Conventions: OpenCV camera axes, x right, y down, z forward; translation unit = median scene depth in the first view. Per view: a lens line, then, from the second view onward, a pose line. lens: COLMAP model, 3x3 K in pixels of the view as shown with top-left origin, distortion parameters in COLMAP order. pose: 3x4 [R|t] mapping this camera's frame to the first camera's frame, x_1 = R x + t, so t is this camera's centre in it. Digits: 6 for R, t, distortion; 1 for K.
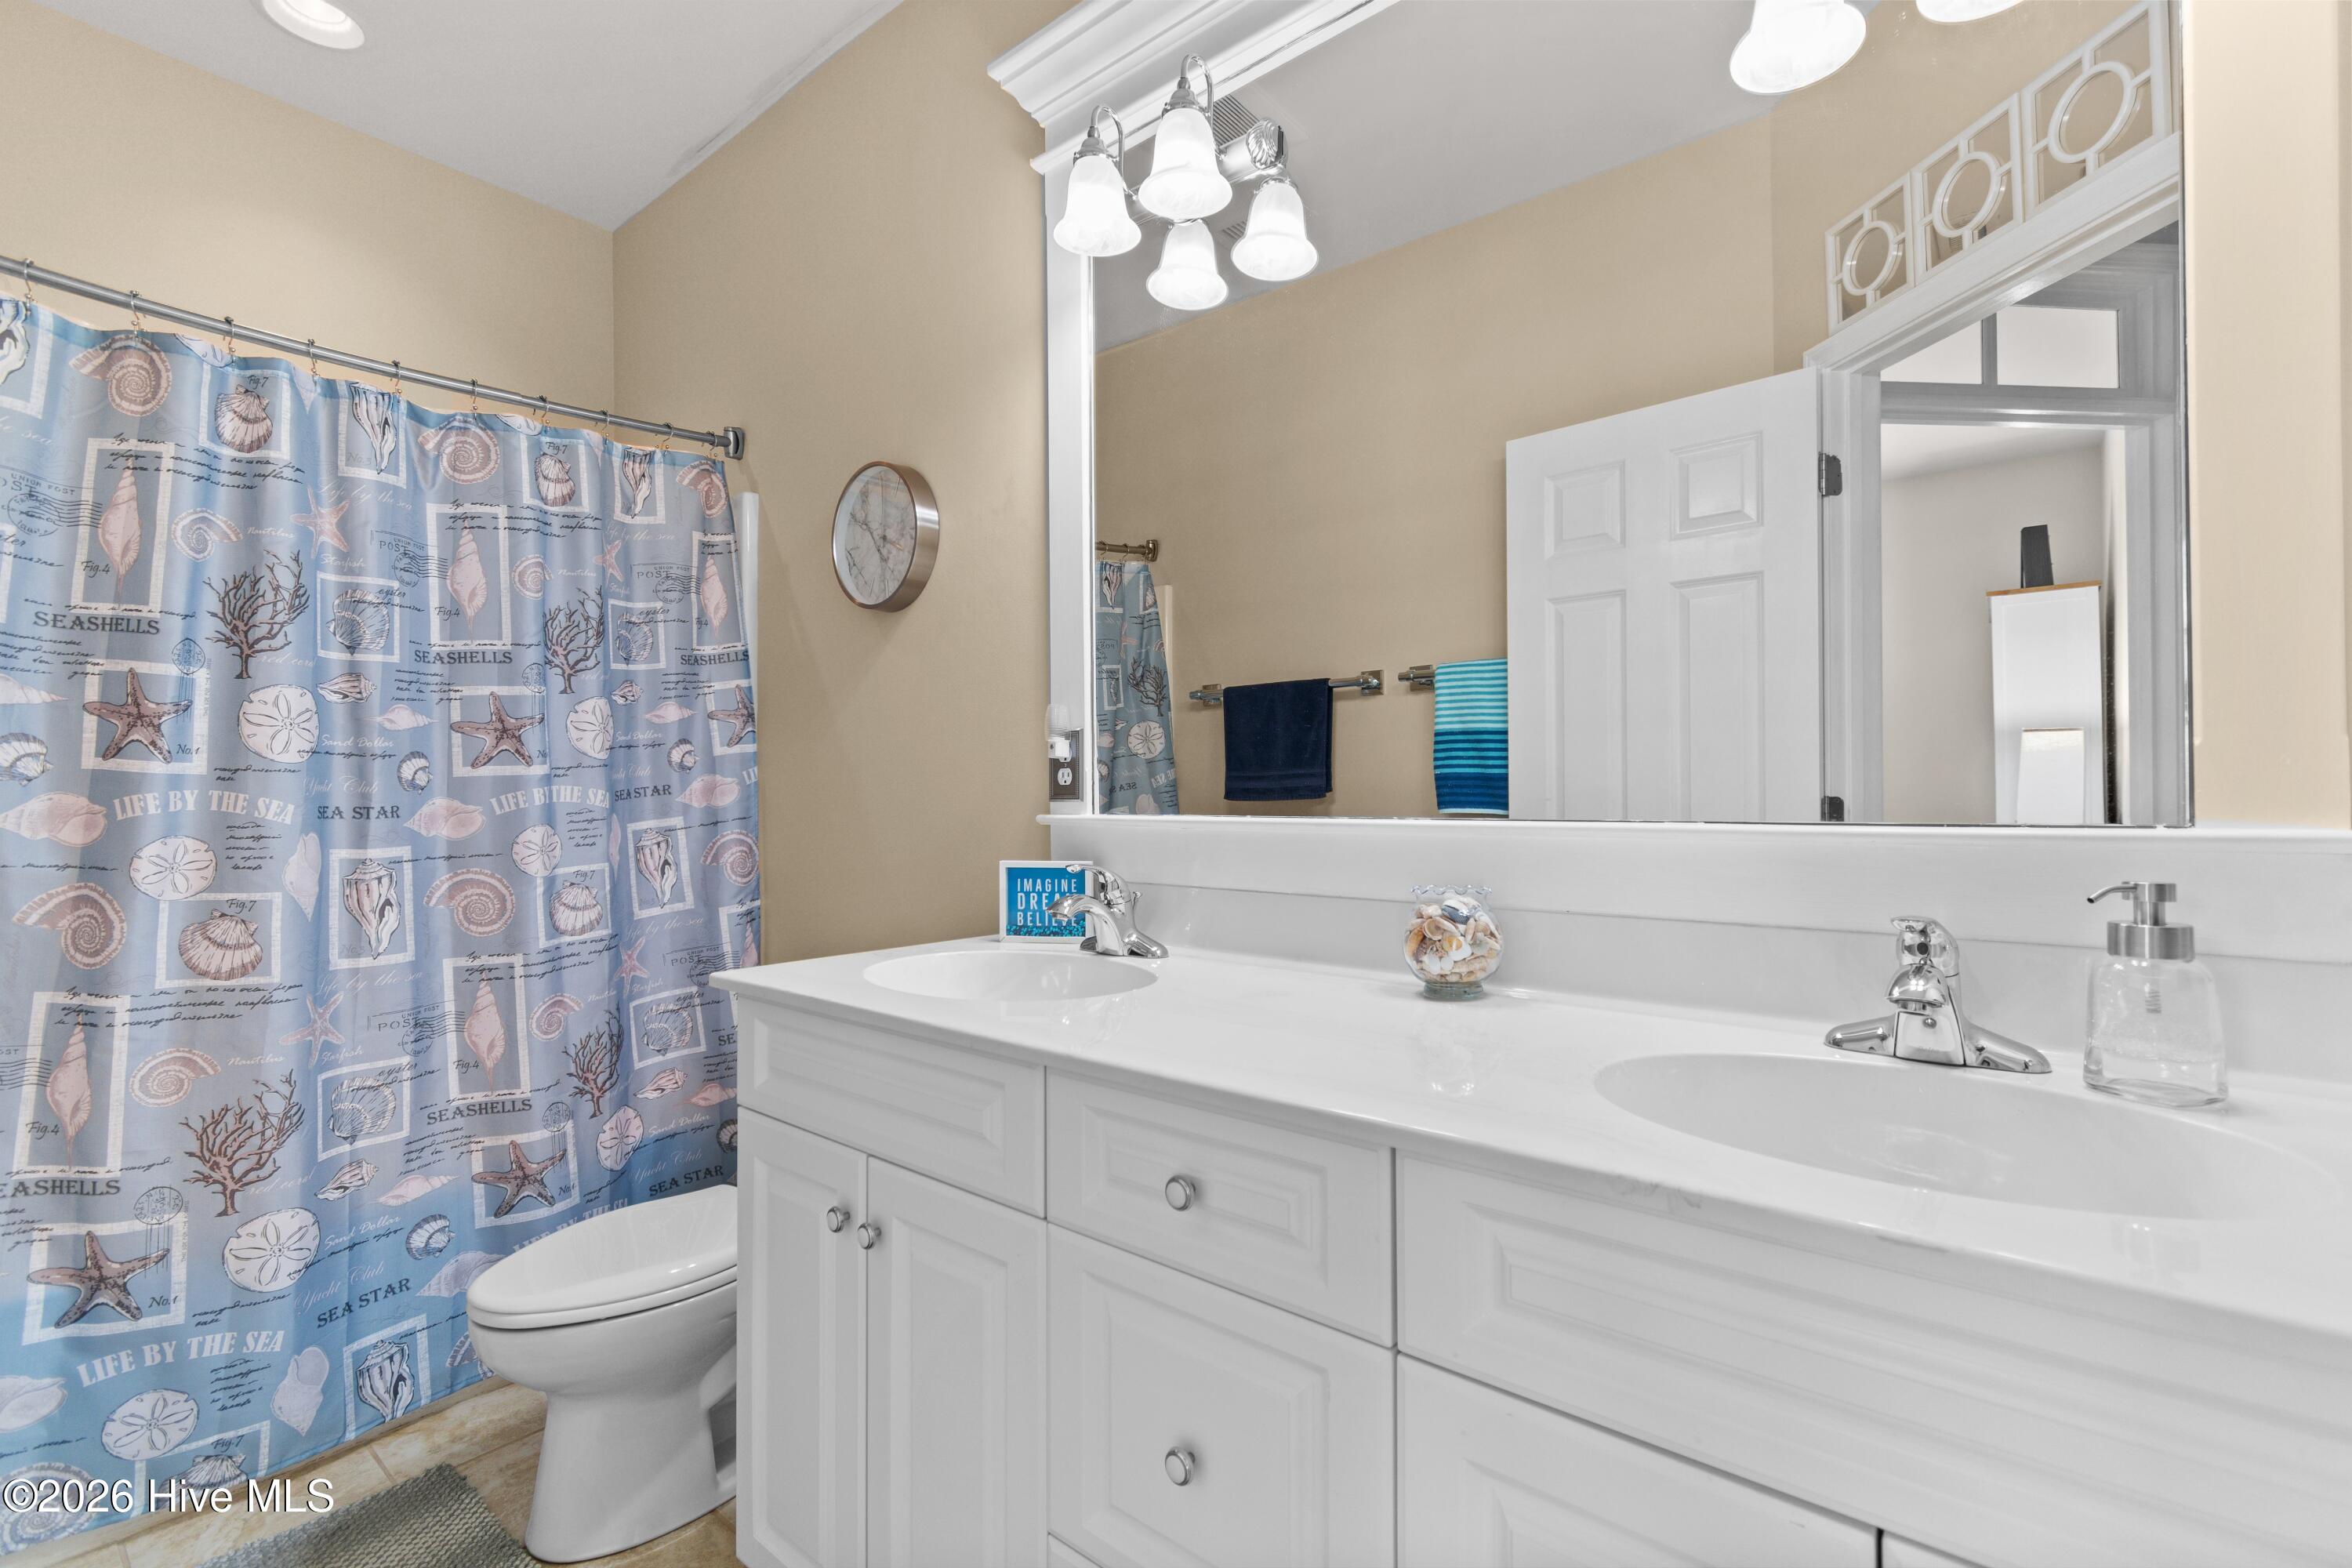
lens RADIAL K [[1055.8, 0, 1177.7], [0, 1055.8, 782.4], [0, 0, 1]] dist [-0.000408, -0.000015]
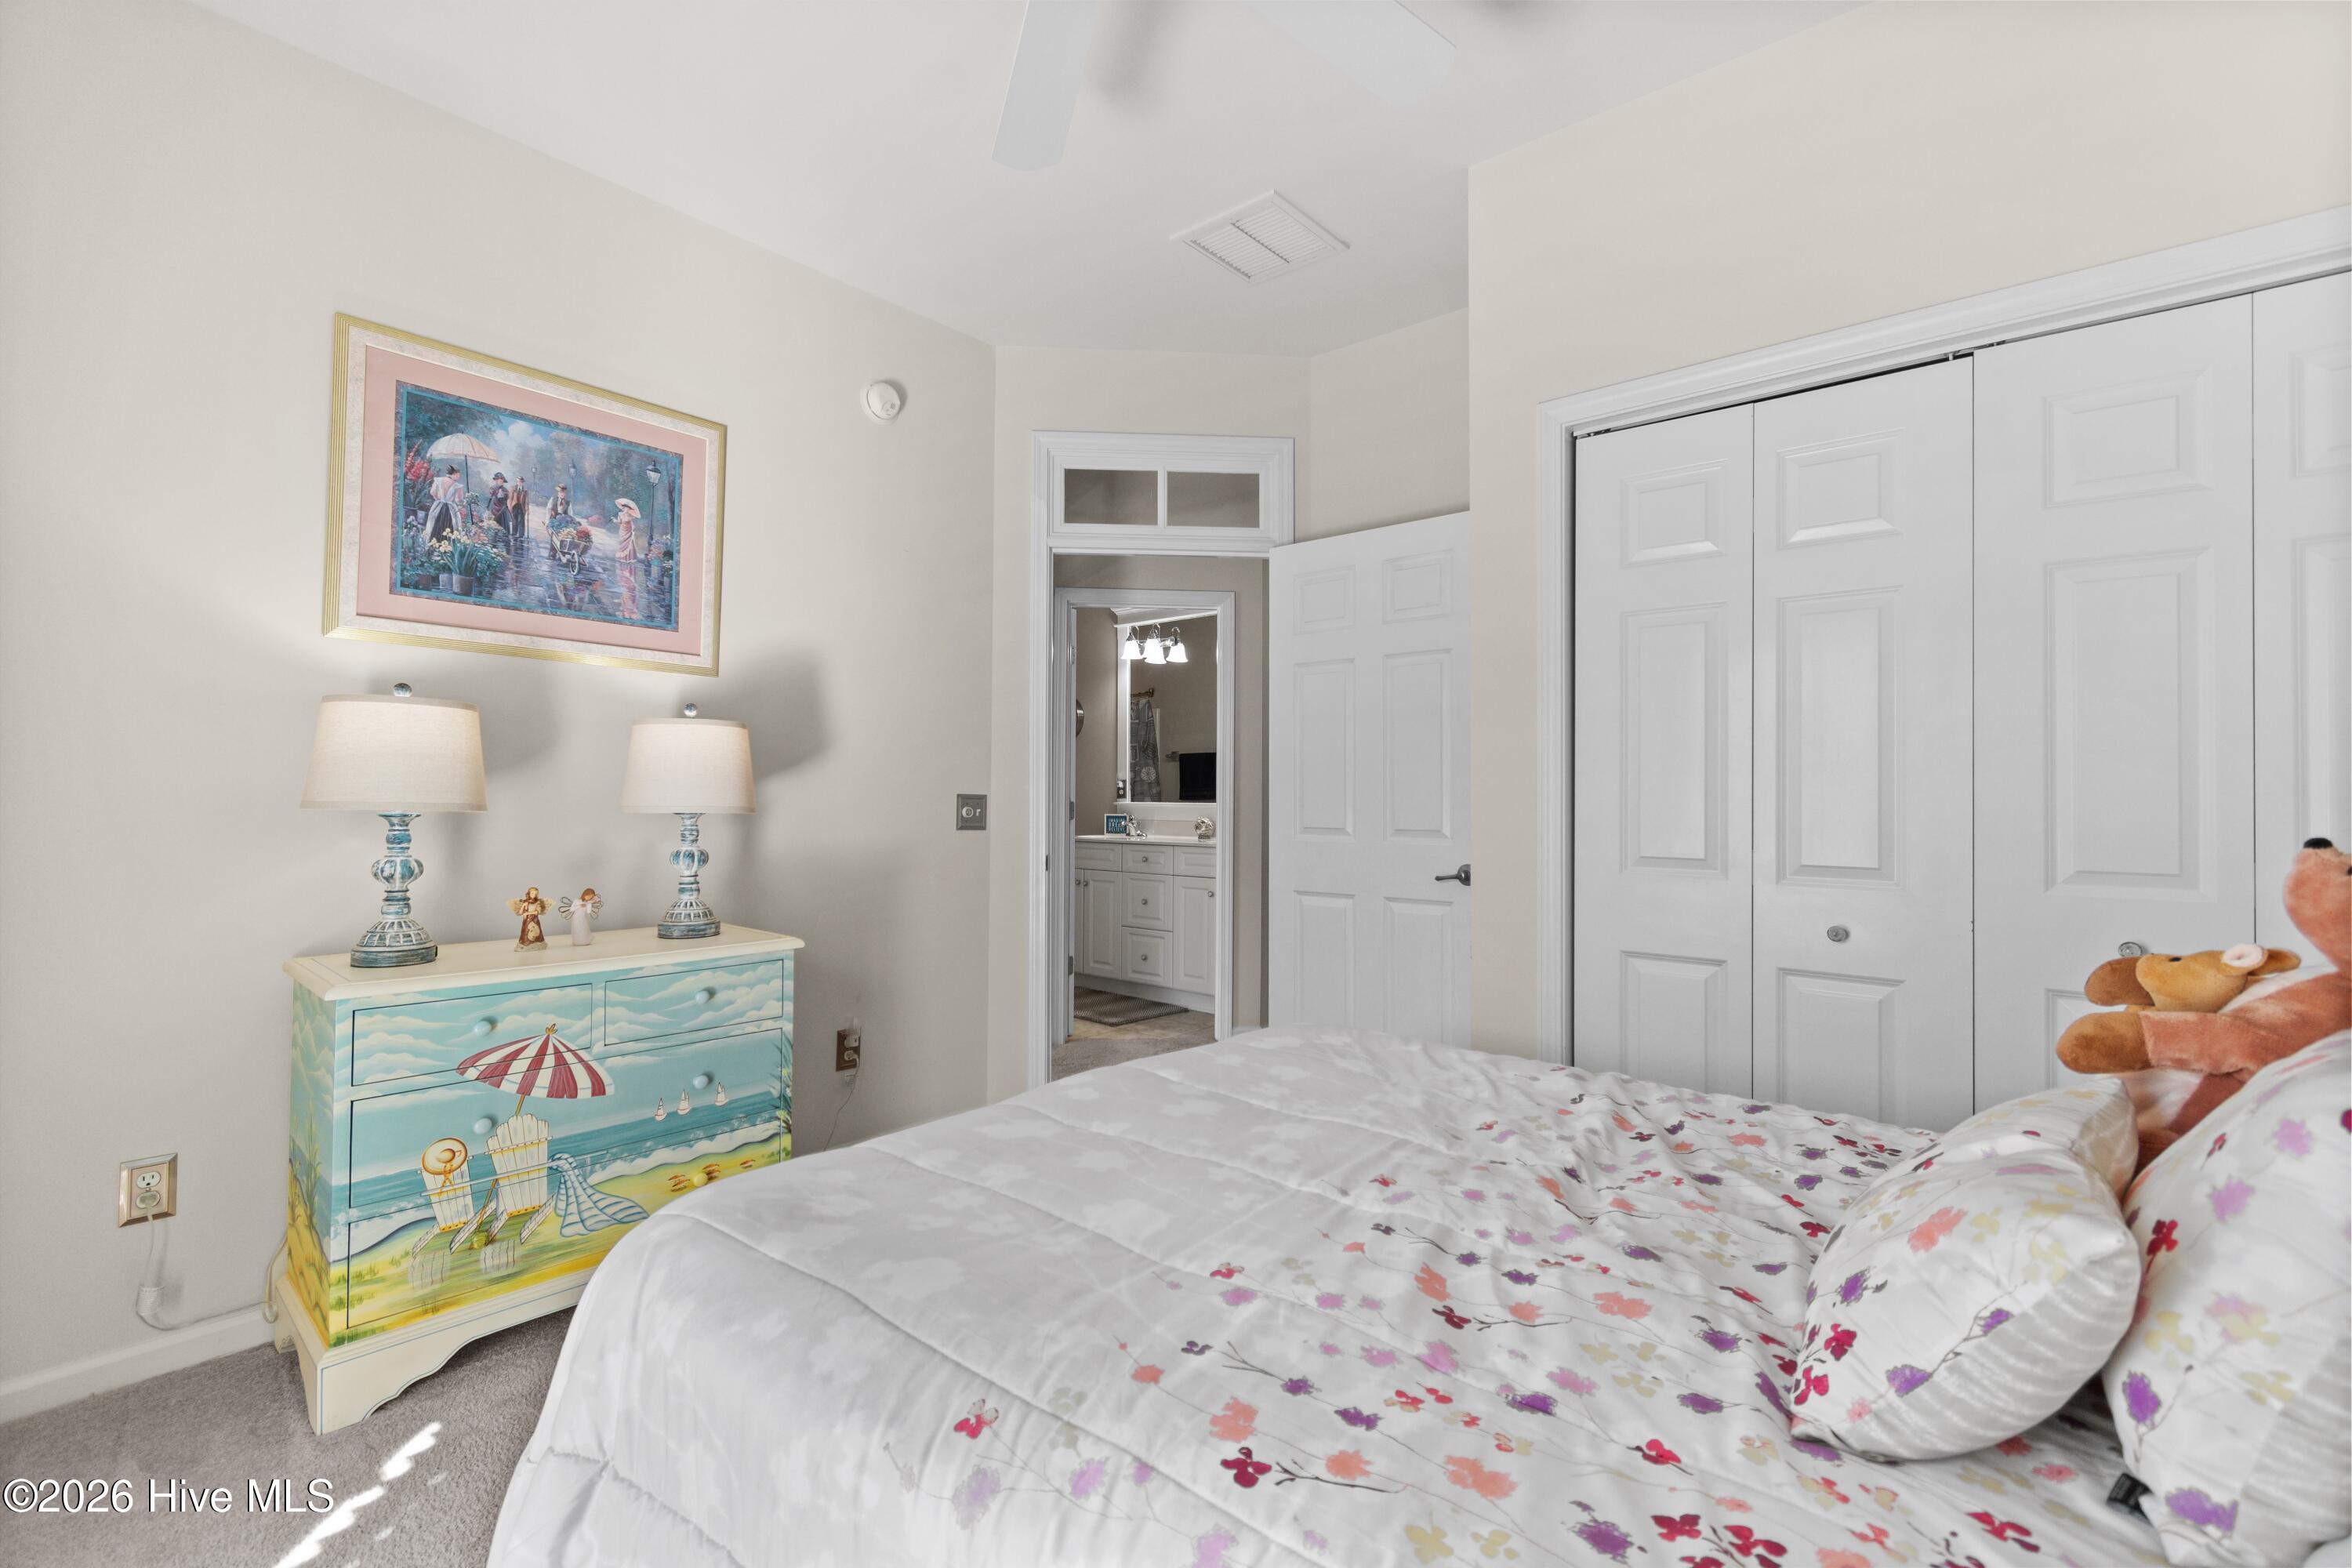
lens RADIAL K [[1073.7, 0, 1174.3], [0, 1073.7, 776.3], [0, 0, 1]] dist [0.013475, 0.000552]
pose [[0.999616, 0.005893, -0.027075, 0.120071], [-0.005902, 0.999983, -0.000267, -0.039860], [0.027073, 0.000427, 0.999633, -1.838950]]
